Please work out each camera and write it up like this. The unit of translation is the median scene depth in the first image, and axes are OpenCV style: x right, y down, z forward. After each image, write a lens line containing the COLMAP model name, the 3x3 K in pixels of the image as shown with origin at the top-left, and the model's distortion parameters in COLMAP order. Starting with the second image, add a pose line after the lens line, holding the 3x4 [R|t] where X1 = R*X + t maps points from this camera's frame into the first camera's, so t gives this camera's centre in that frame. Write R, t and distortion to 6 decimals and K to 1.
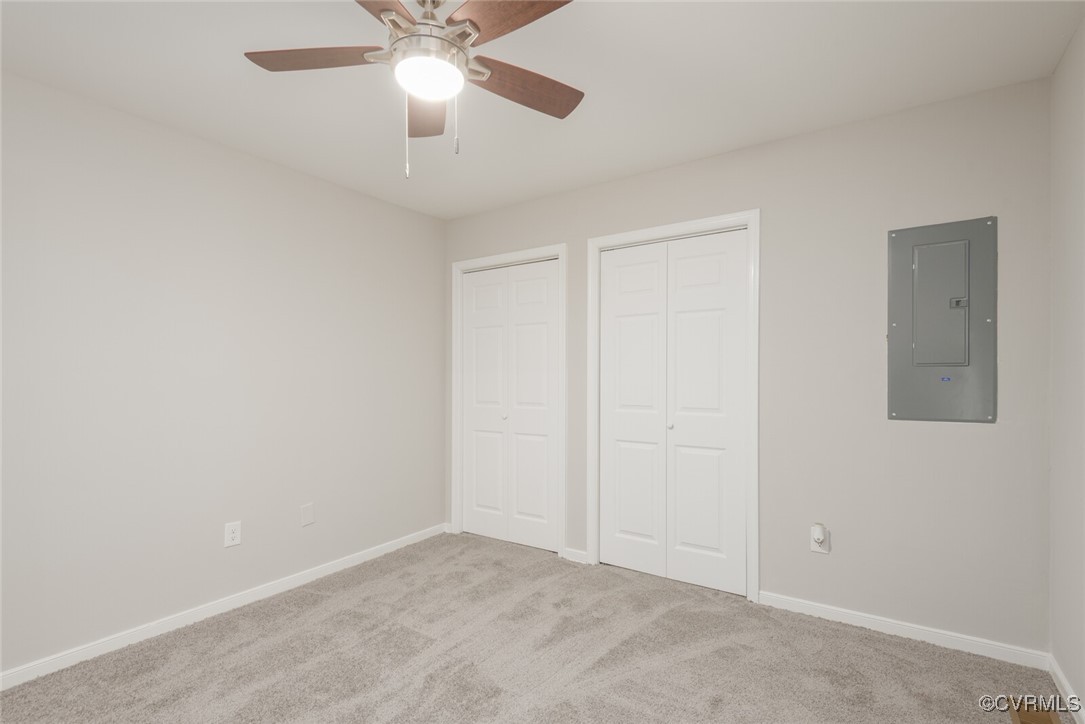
lens RADIAL K [[503.6, 0, 539.1], [0, 503.6, 380.9], [0, 0, 1]] dist [0.031075, -0.013140]
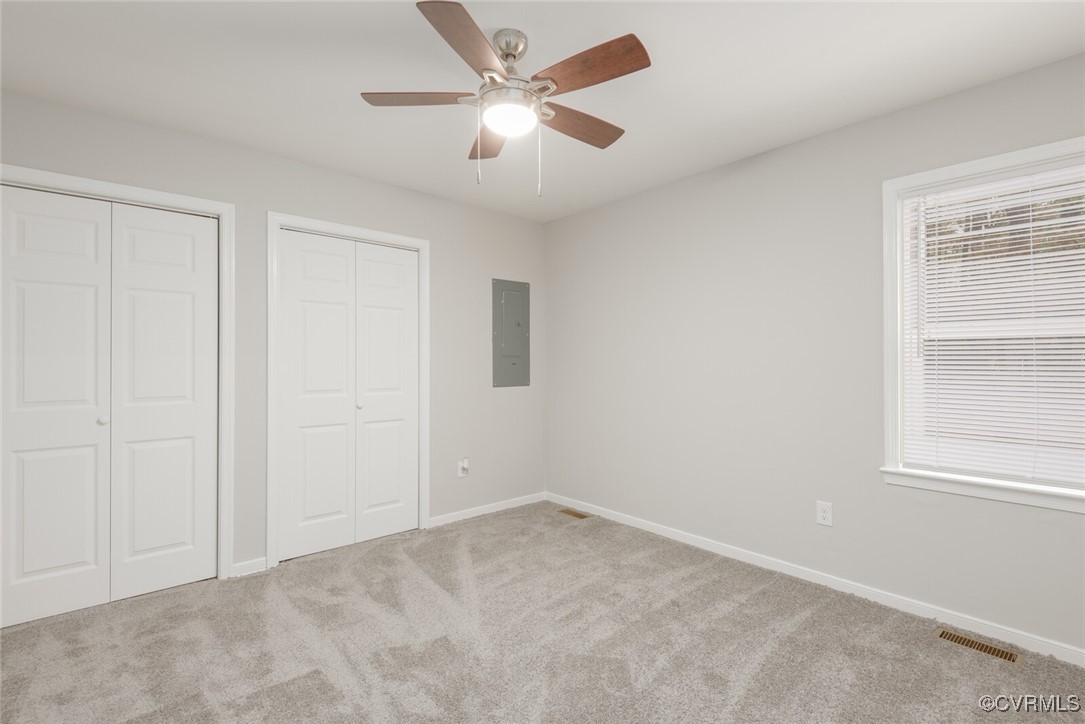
lens RADIAL K [[503.6, 0, 540.5], [0, 503.6, 363.2], [0, 0, 1]] dist [0.031075, -0.013140]
pose [[0.261905, 0.002654, 0.965090, -0.785852], [0.006486, 0.999969, -0.004510, 0.001338], [-0.965072, 0.007440, 0.261880, 0.342742]]
